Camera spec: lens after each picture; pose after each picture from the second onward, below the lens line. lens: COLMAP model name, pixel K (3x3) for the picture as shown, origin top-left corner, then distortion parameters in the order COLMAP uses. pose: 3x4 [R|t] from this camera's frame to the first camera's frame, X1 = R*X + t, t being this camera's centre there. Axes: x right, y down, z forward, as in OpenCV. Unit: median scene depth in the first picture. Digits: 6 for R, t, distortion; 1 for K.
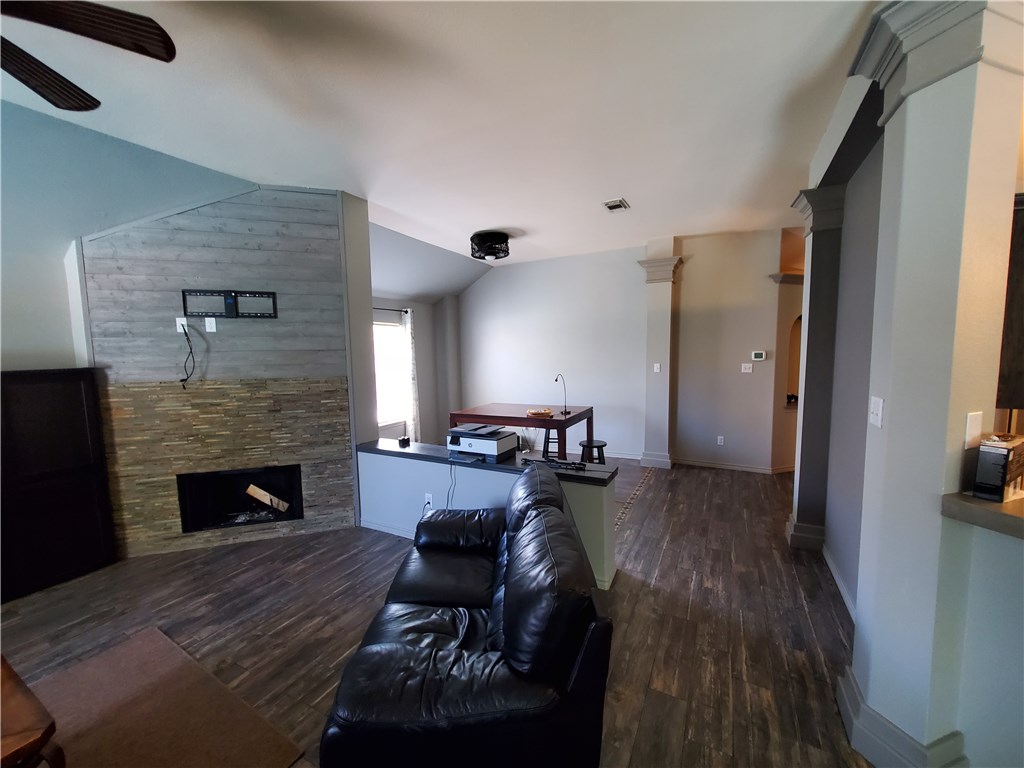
lens RADIAL K [[409.7, 0, 512.0], [0, 409.7, 384.0], [0, 0, 1]] dist [0.000111, -0.003623]
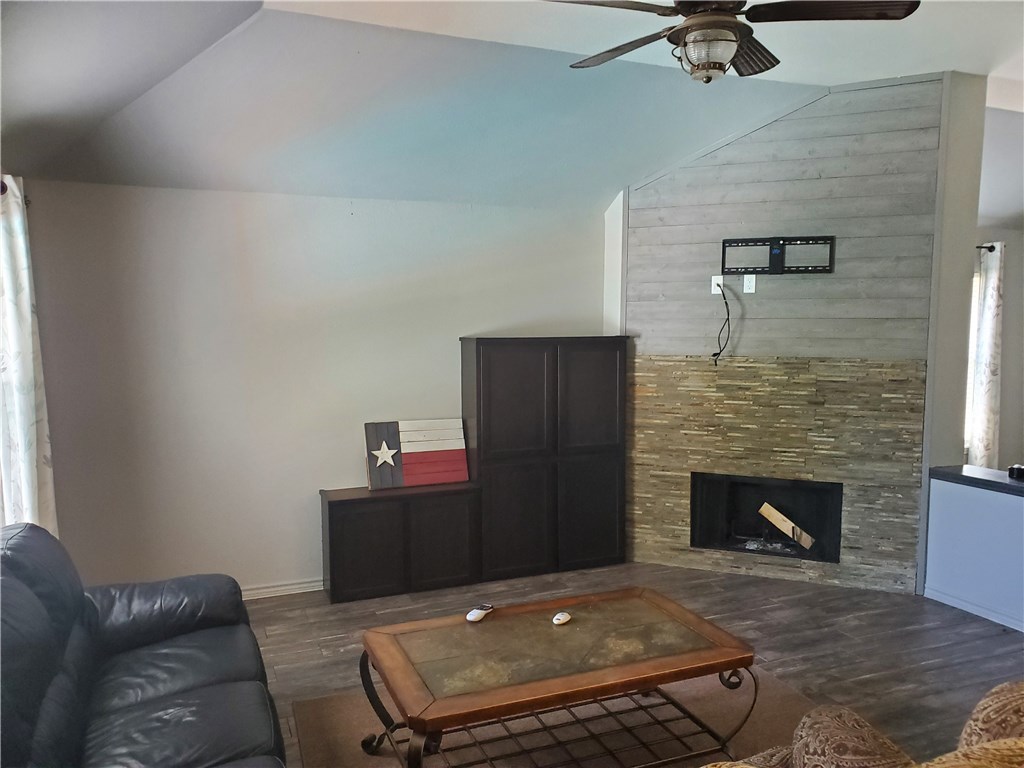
lens RADIAL K [[780.9, 0, 511.8], [0, 780.9, 395.3], [0, 0, 1]] dist [0.006424, -0.004634]
pose [[0.760812, 0.075635, -0.644550, -0.112039], [-0.064034, 0.997088, 0.041419, 0.030845], [0.645805, 0.009761, 0.763440, -0.395161]]
